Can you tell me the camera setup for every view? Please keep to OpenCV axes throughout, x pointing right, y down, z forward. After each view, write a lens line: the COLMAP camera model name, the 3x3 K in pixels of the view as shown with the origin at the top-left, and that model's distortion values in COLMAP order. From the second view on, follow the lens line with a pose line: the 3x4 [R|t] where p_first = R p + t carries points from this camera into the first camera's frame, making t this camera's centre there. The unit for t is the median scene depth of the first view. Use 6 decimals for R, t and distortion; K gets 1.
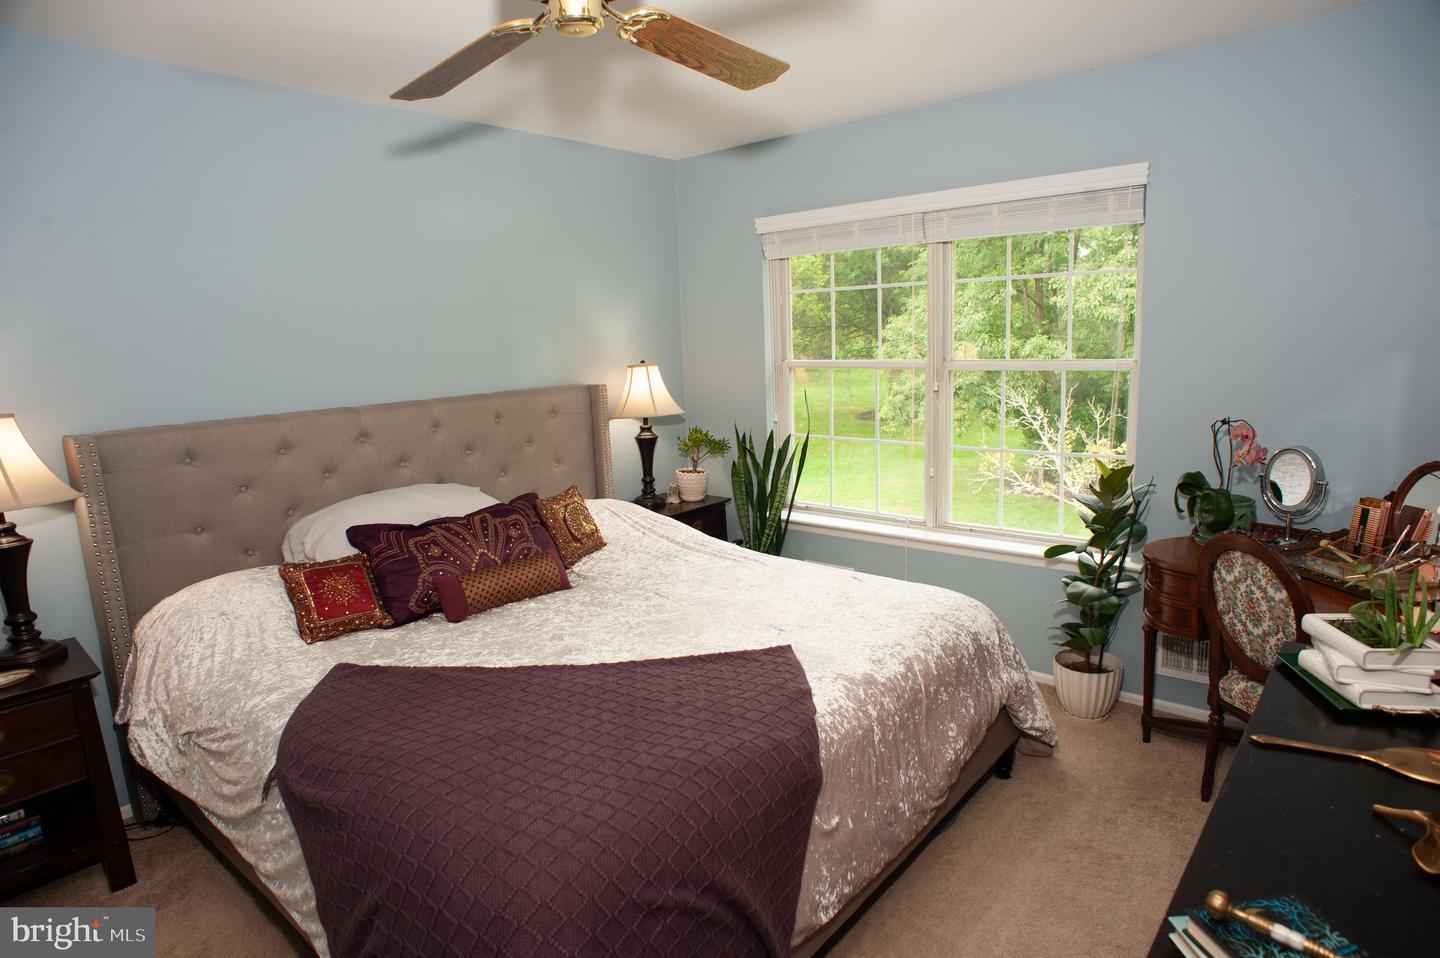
lens RADIAL K [[817.6, 0, 728.2], [0, 817.6, 472.2], [0, 0, 1]] dist [-0.095054, 0.063482]
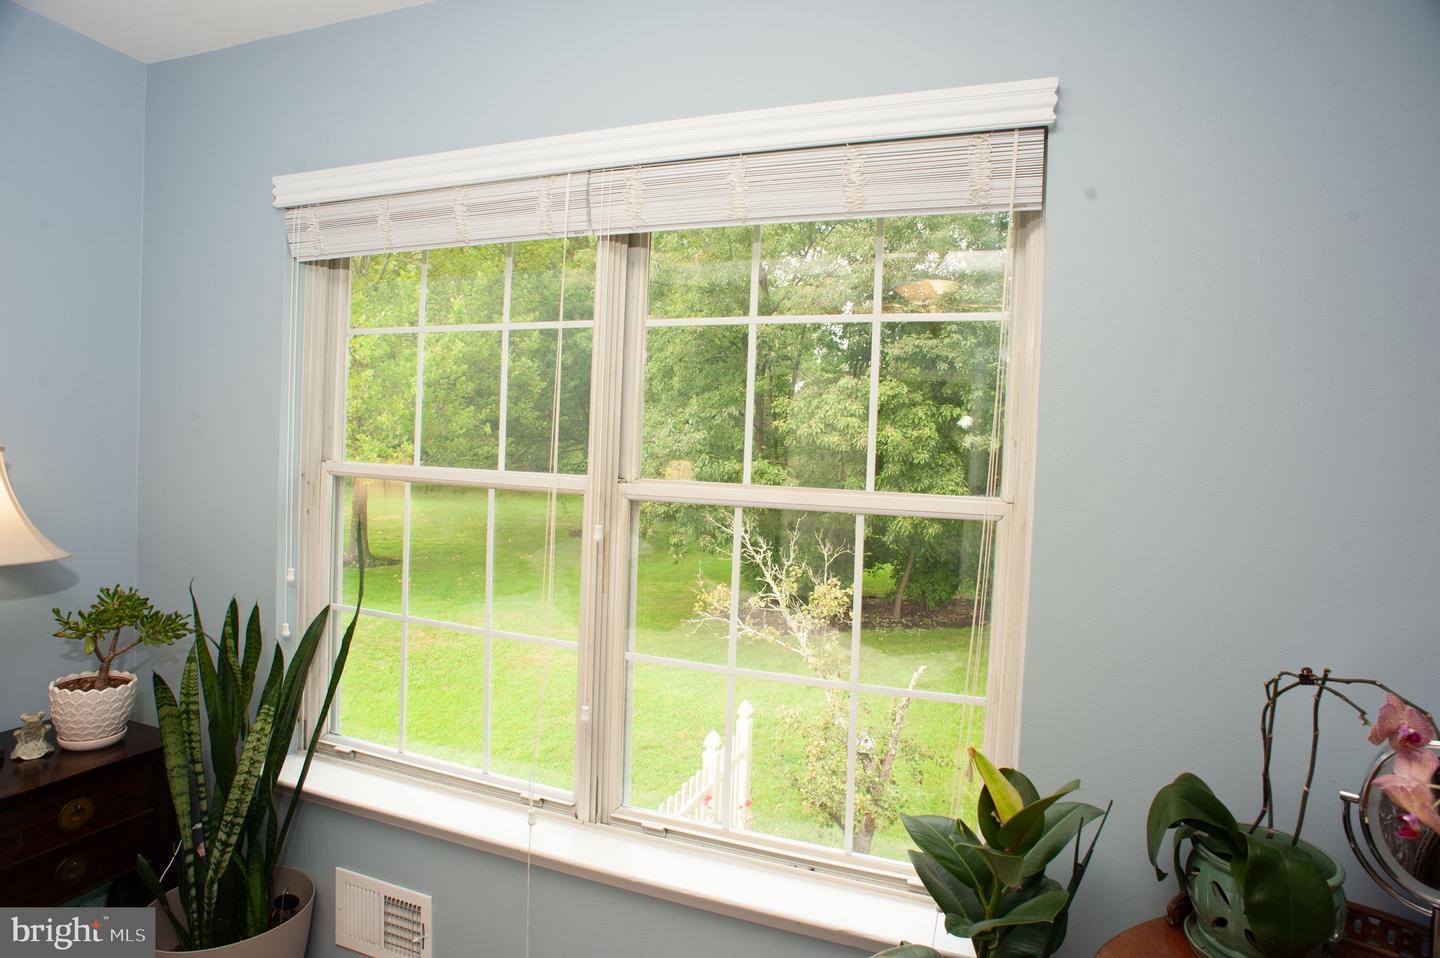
lens RADIAL K [[817.6, 0, 718.8], [0, 817.6, 489.4], [0, 0, 1]] dist [-0.095054, 0.063482]
pose [[0.946625, 0.058944, 0.316903, 0.146129], [-0.020674, 0.992216, -0.122798, -0.063261], [-0.321674, 0.109692, 0.940475, 0.456840]]
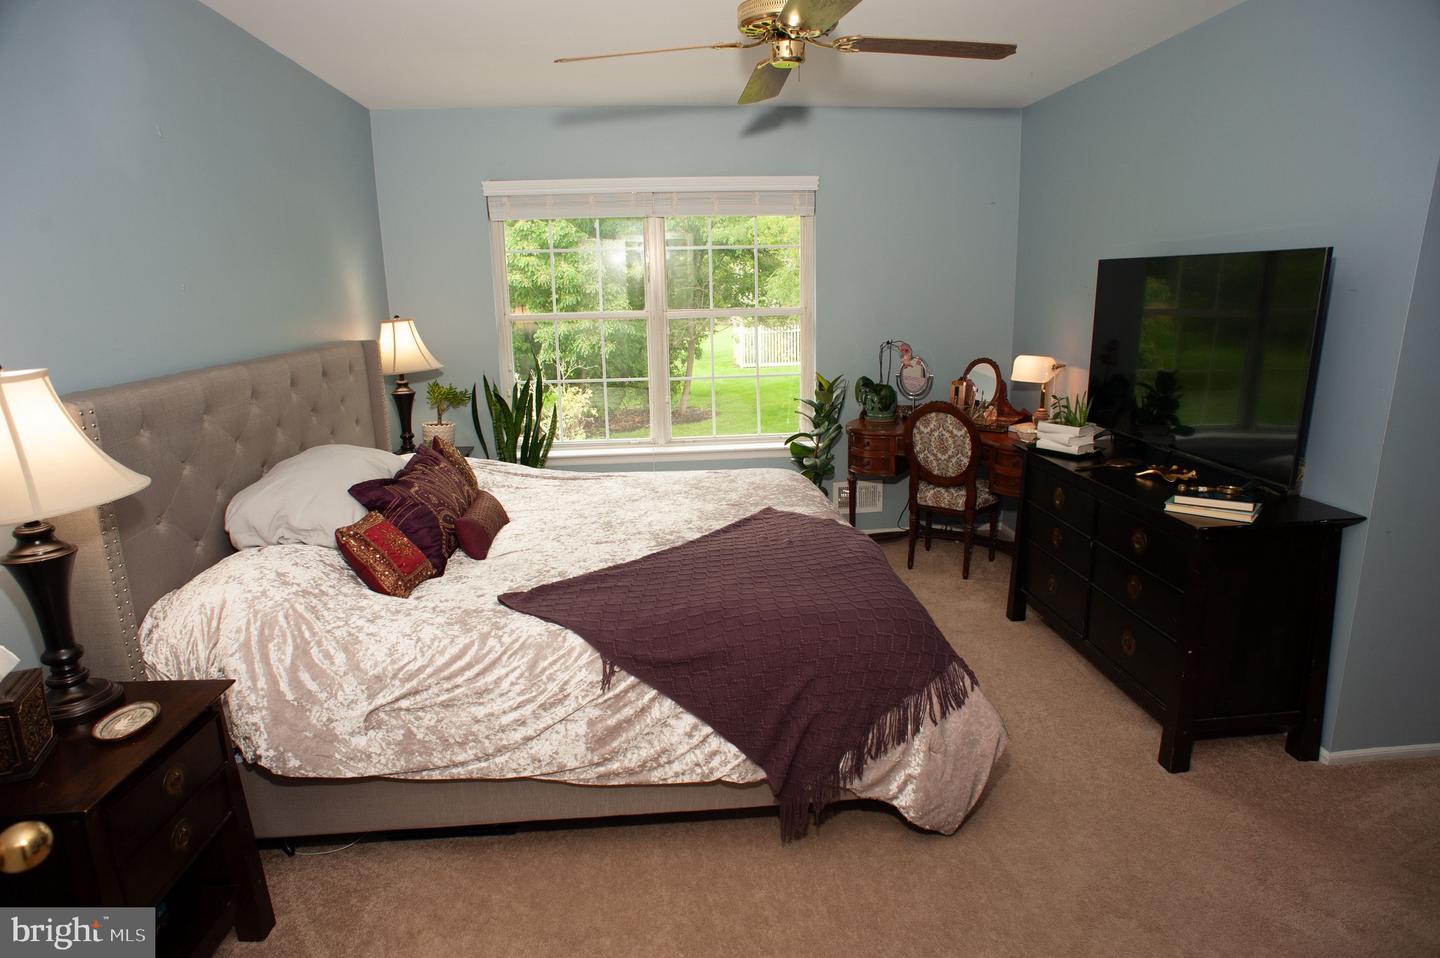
lens RADIAL K [[817.6, 0, 721.0], [0, 817.6, 477.6], [0, 0, 1]] dist [-0.095054, 0.063482]
pose [[0.704582, -0.143736, 0.694913, -0.525473], [0.112584, 0.989510, 0.090520, 0.013498], [-0.700635, 0.014458, 0.713374, 0.027524]]
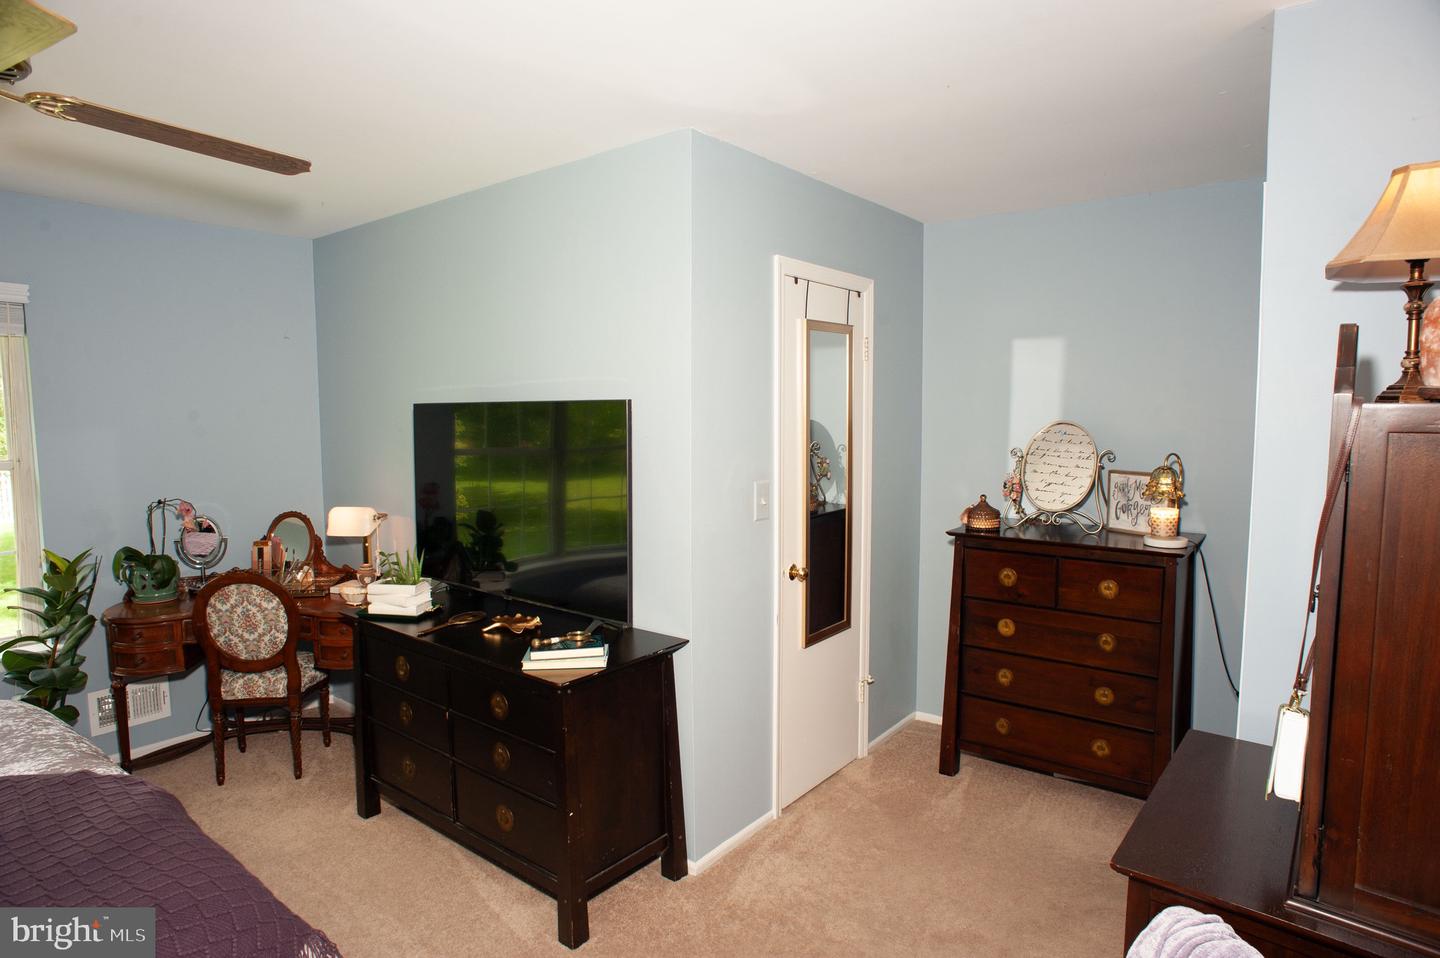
lens RADIAL K [[817.6, 0, 737.1], [0, 817.6, 476.2], [0, 0, 1]] dist [-0.095054, 0.063482]
pose [[-0.049372, -0.043585, 0.997829, -0.449869], [0.169444, 0.984200, 0.051374, -0.007582], [-0.984302, 0.171612, -0.041206, 0.072209]]
